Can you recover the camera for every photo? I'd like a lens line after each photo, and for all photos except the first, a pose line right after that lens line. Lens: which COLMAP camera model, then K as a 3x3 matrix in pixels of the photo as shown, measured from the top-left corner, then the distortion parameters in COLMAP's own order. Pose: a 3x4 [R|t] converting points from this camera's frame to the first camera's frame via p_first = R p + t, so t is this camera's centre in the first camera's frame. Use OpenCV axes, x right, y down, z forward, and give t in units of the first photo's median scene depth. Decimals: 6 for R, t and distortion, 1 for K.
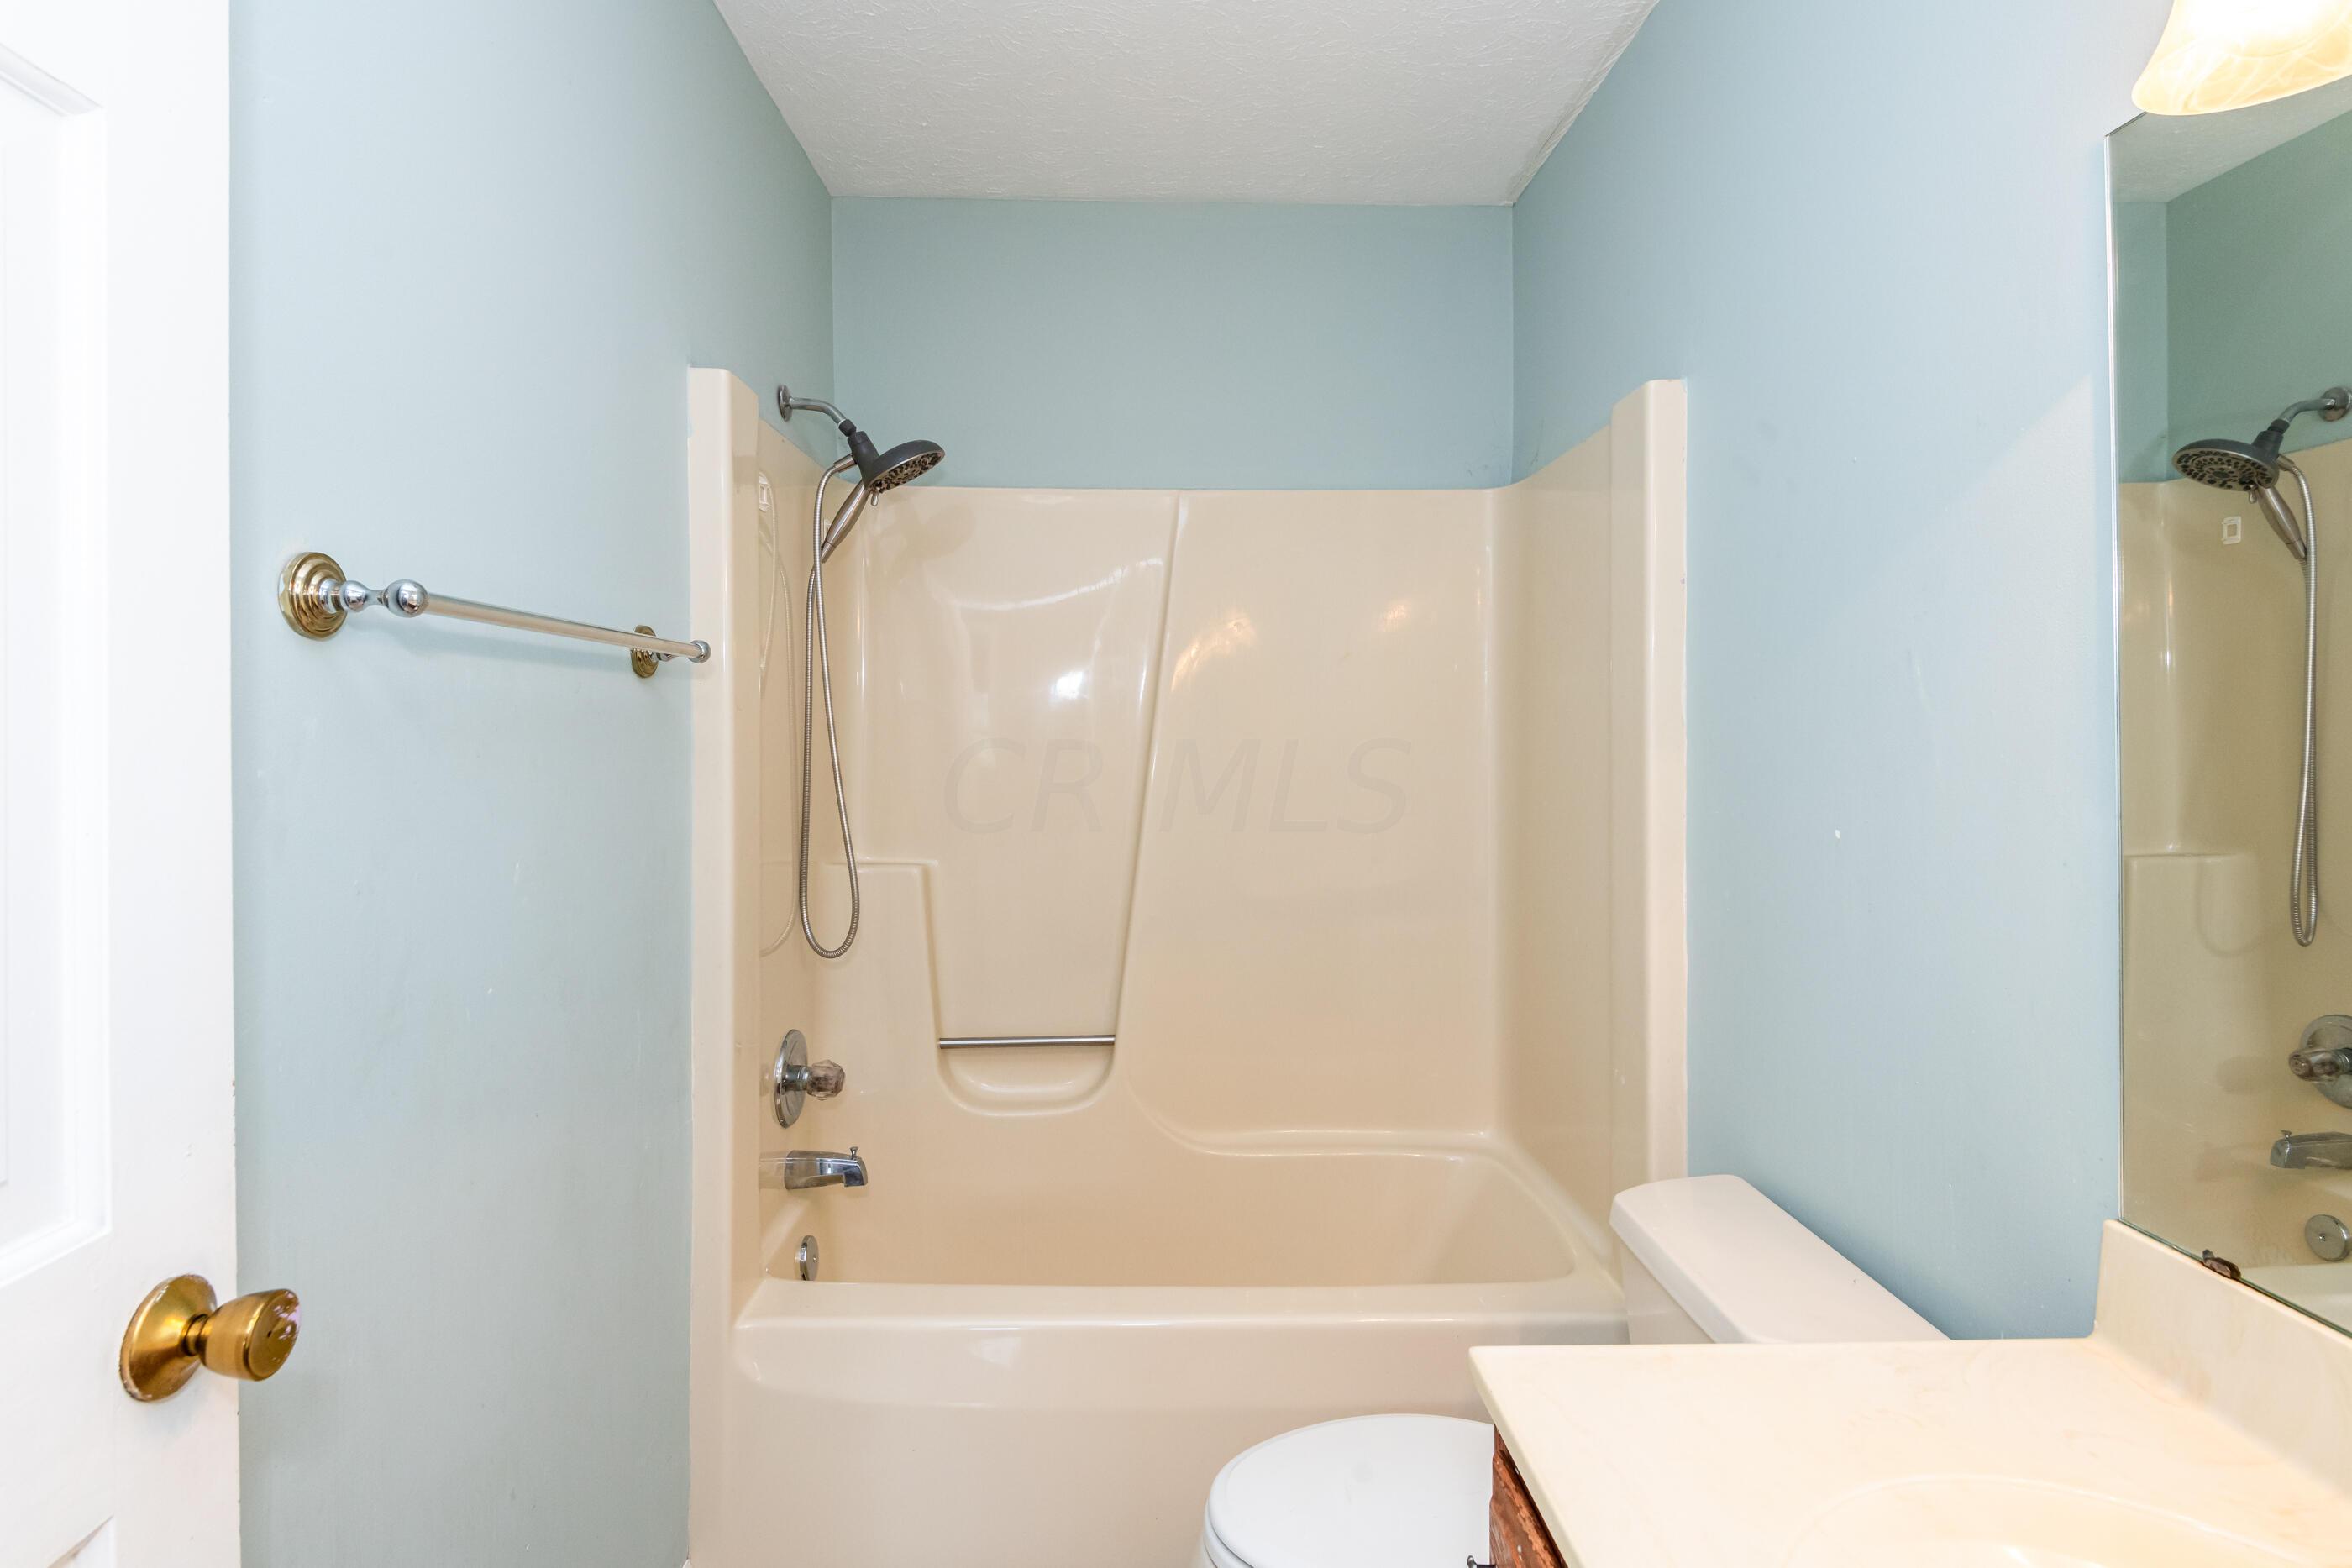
lens RADIAL K [[1151.7, 0, 1177.6], [0, 1151.7, 729.0], [0, 0, 1]] dist [0.037442, -0.029683]
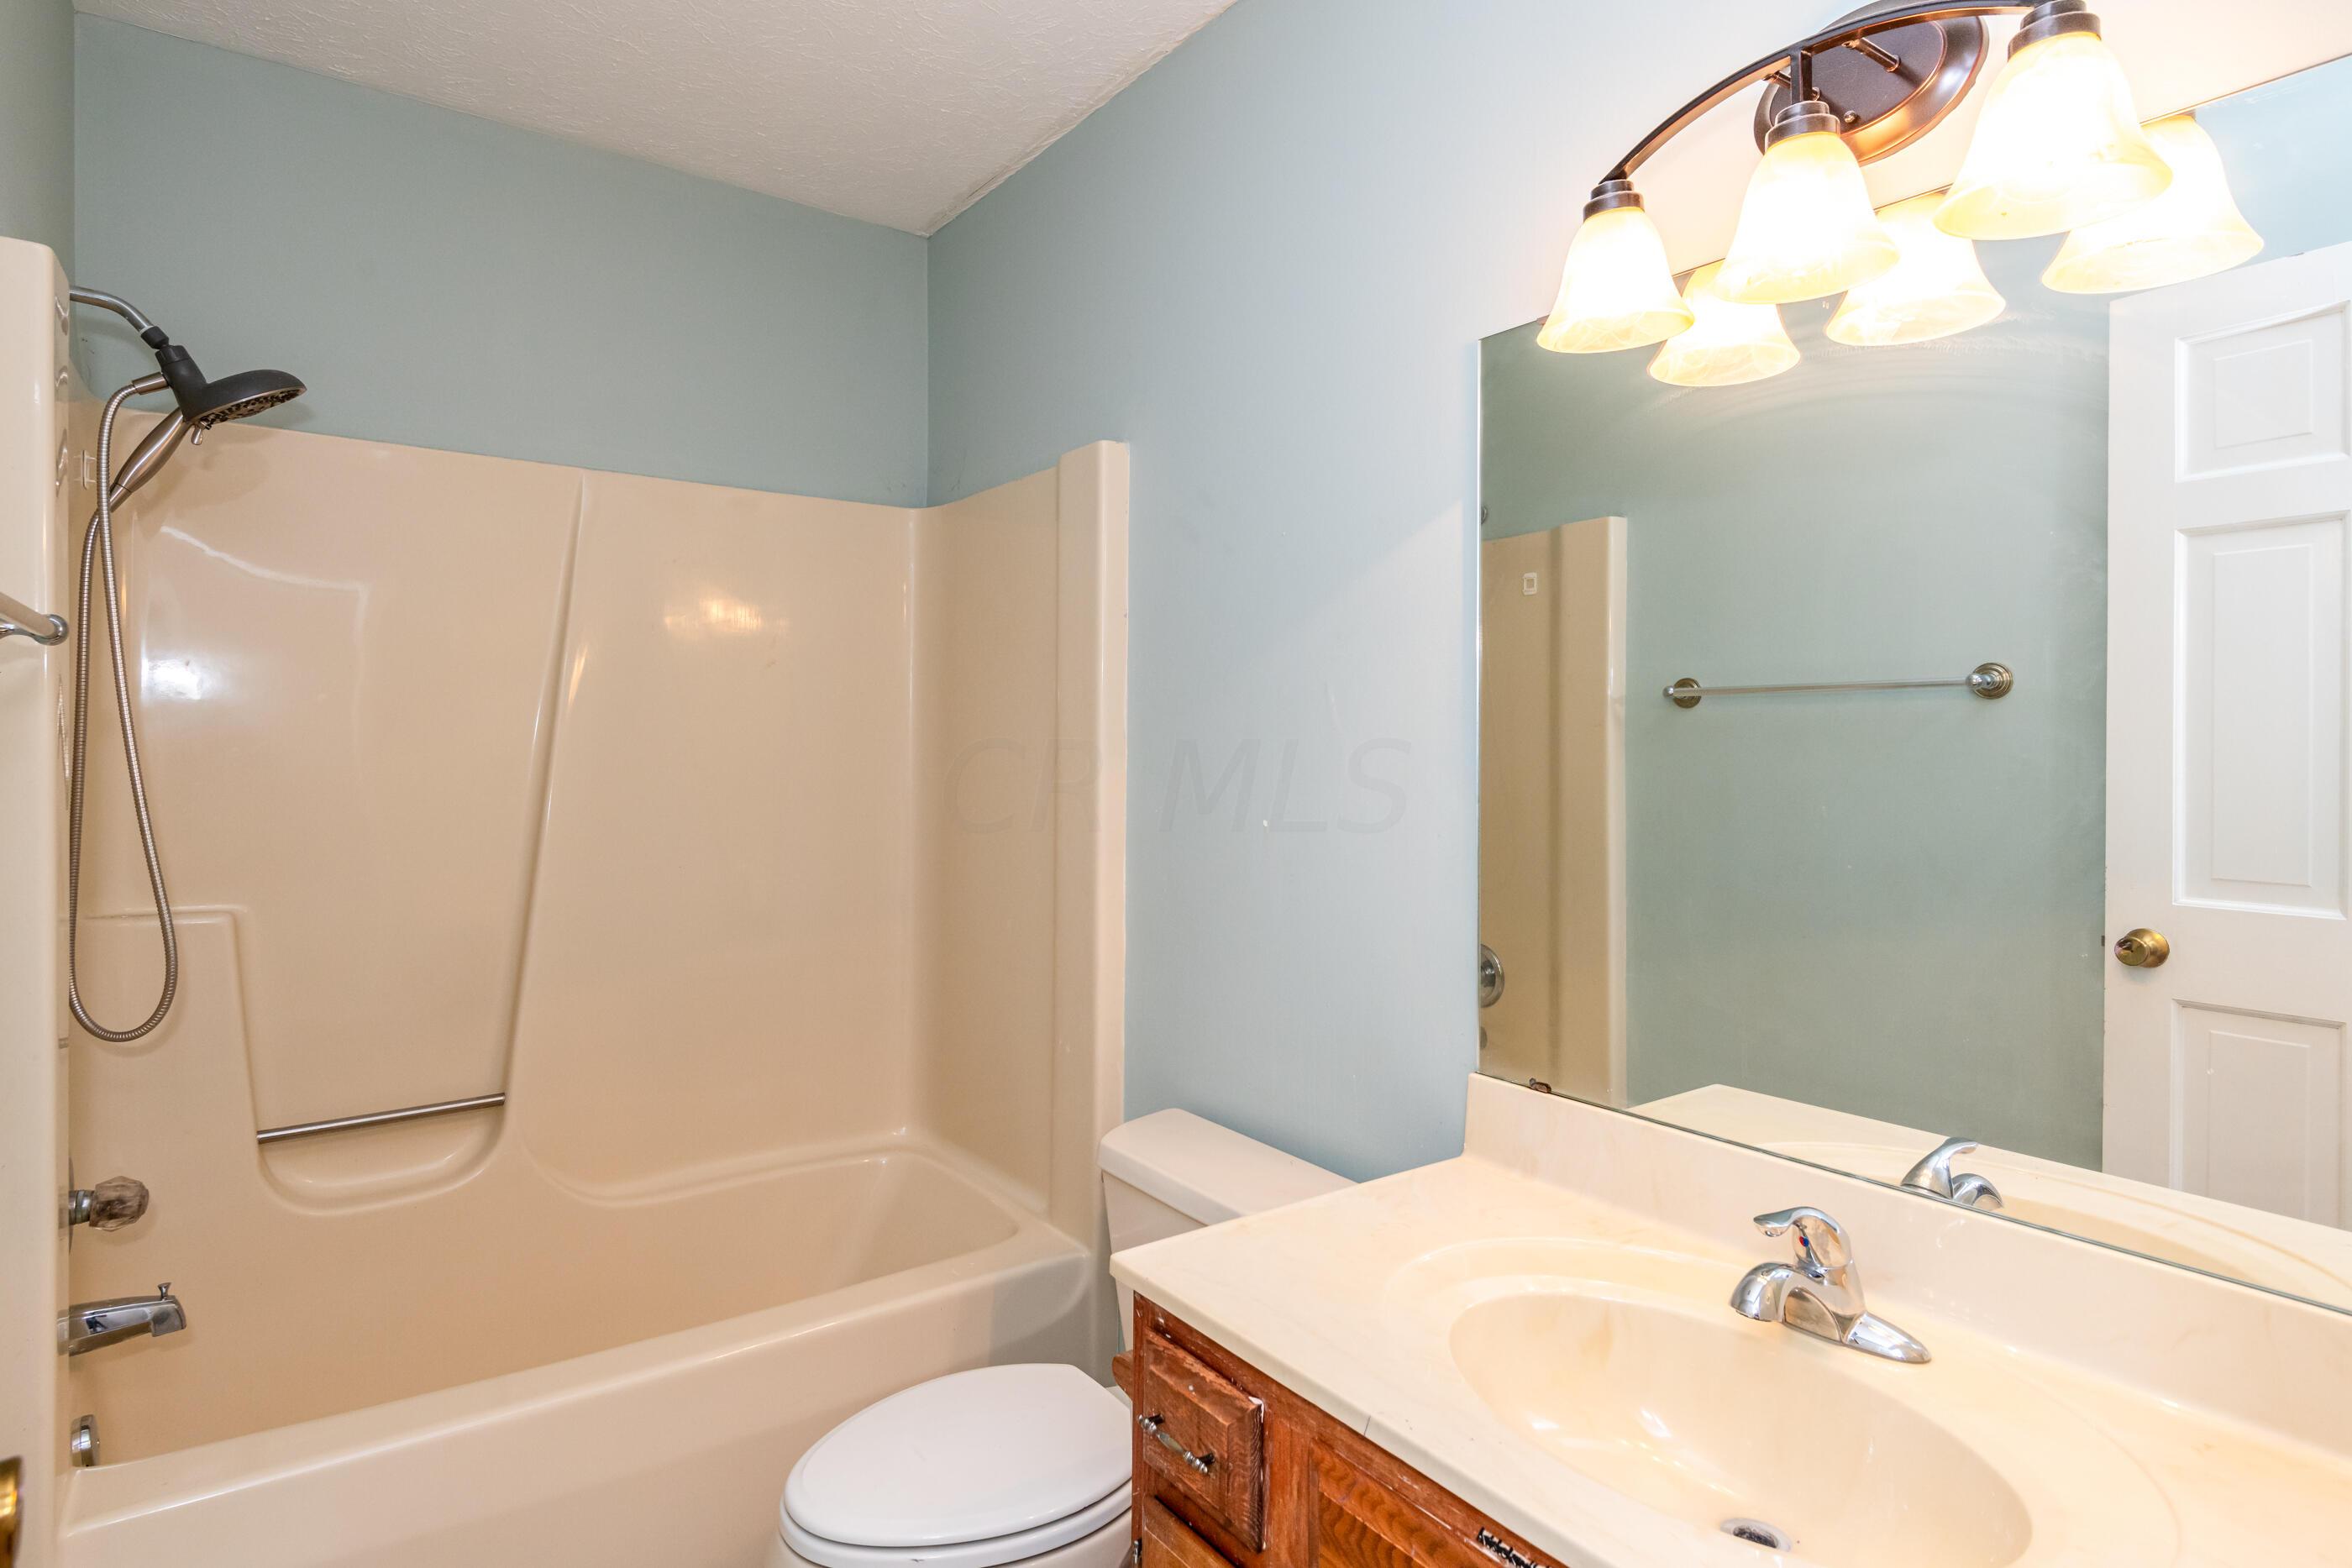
lens RADIAL K [[1236.4, 0, 1128.1], [0, 1236.4, 750.9], [0, 0, 1]] dist [0.032592, -0.022602]
pose [[0.831123, 0.001096, 0.556087, -0.211167], [-0.005766, 0.999961, 0.006647, 0.000756], [-0.556058, -0.008731, 0.831098, -0.034438]]
